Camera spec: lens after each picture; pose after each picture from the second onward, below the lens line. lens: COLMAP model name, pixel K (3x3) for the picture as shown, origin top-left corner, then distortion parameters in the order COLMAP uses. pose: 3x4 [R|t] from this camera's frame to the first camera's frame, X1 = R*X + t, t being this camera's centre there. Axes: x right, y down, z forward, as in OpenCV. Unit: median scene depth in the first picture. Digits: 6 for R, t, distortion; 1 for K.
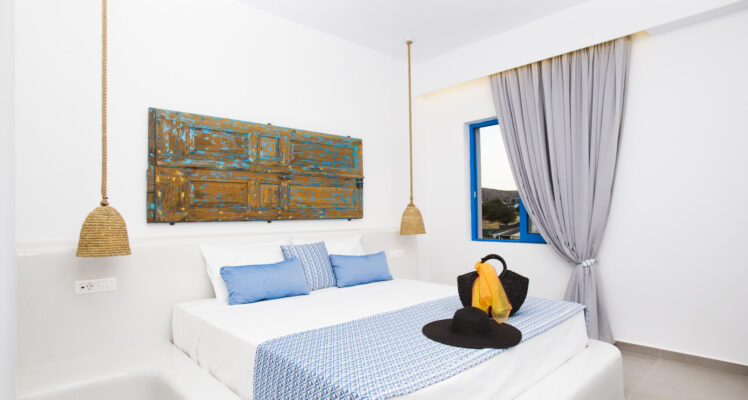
lens RADIAL K [[406.5, 0, 374.0], [0, 406.5, 200.0], [0, 0, 1]] dist [-0.000955, -0.000213]
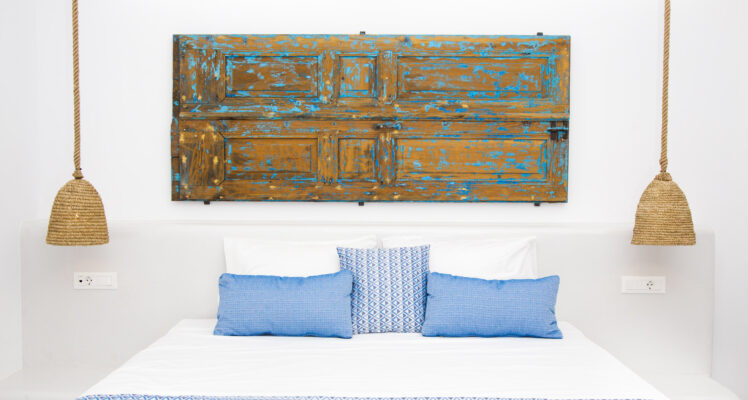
lens RADIAL K [[718.4, 0, 374.0], [0, 718.4, 200.0], [0, 0, 1]] dist [0.005143, 0.003586]
pose [[0.733234, 0.041490, -0.678710, 0.488495], [0.010453, 0.997331, 0.072260, -0.027850], [0.679896, -0.060078, 0.730843, 0.283874]]
